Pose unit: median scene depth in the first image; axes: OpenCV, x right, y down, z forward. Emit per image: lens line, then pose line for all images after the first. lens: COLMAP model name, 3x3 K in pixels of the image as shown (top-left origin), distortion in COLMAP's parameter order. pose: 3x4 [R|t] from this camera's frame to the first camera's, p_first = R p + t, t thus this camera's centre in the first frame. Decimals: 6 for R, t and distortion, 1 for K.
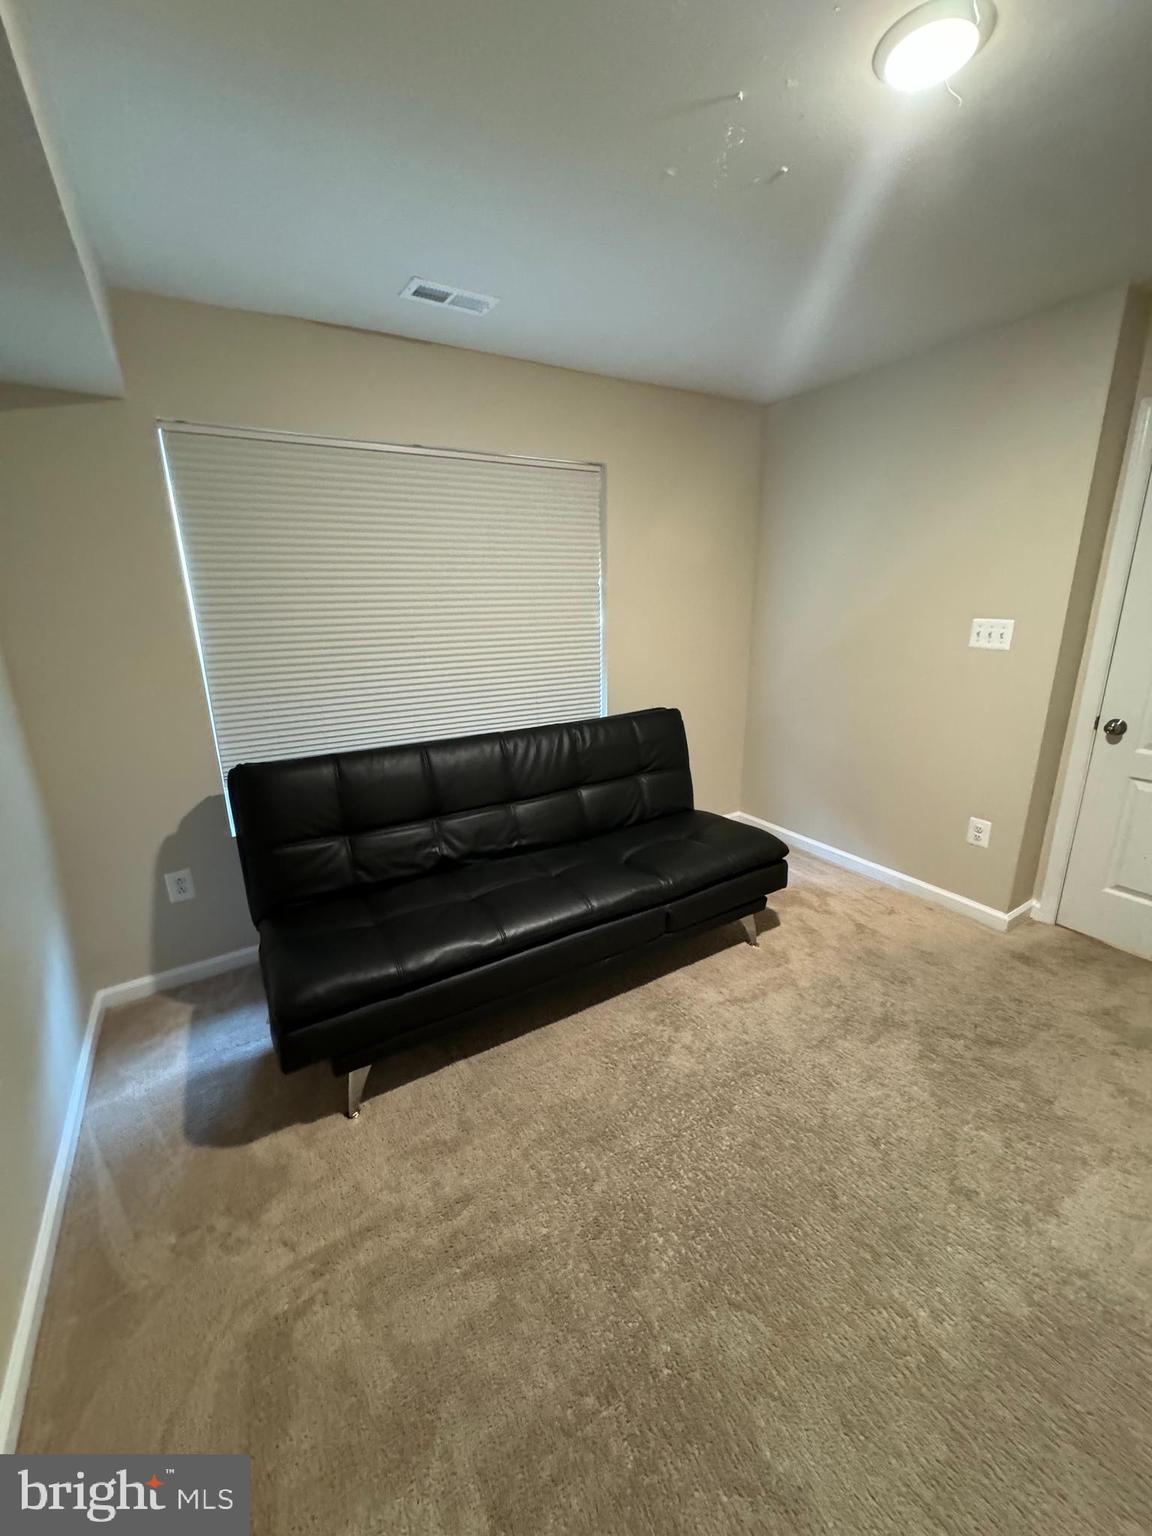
lens RADIAL K [[613.3, 0, 576.9], [0, 613.3, 772.4], [0, 0, 1]] dist [-0.003060, -0.000394]
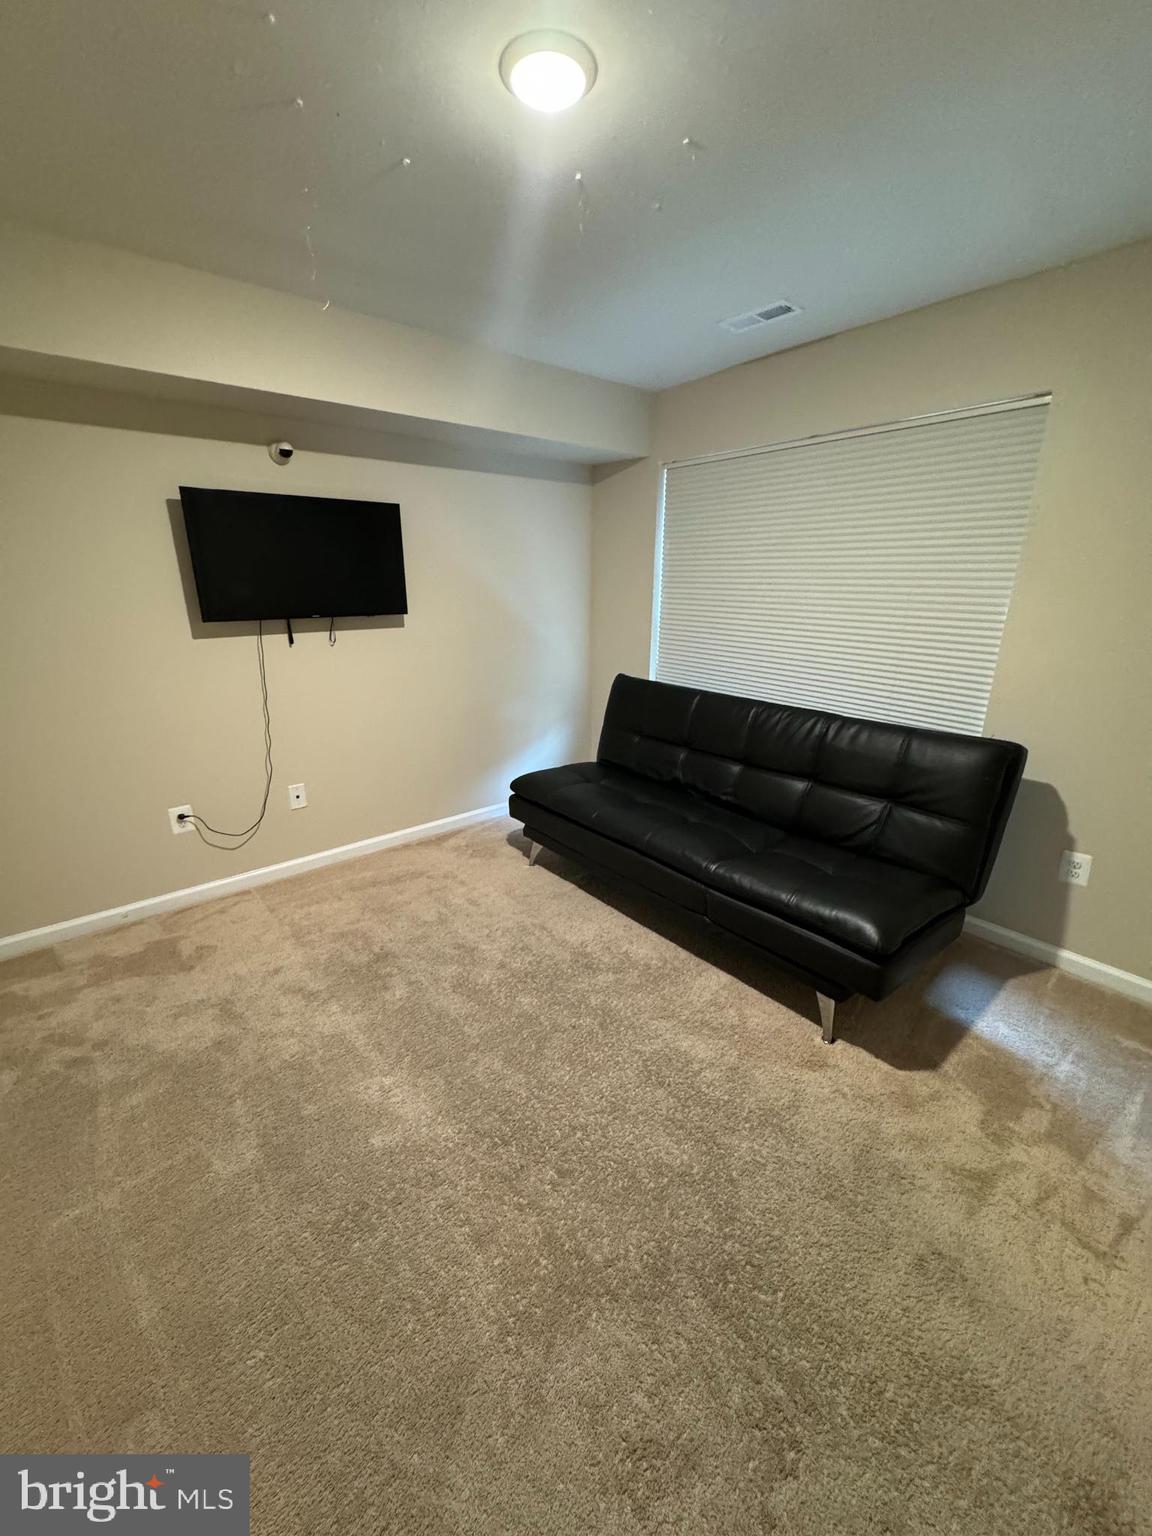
lens RADIAL K [[638.5, 0, 581.3], [0, 638.5, 771.6], [0, 0, 1]] dist [-0.002158, -0.000376]
pose [[0.131703, 0.312743, -0.940663, 0.940272], [-0.270764, 0.924193, 0.269358, -0.169531], [0.953594, 0.219222, 0.206398, 0.491161]]
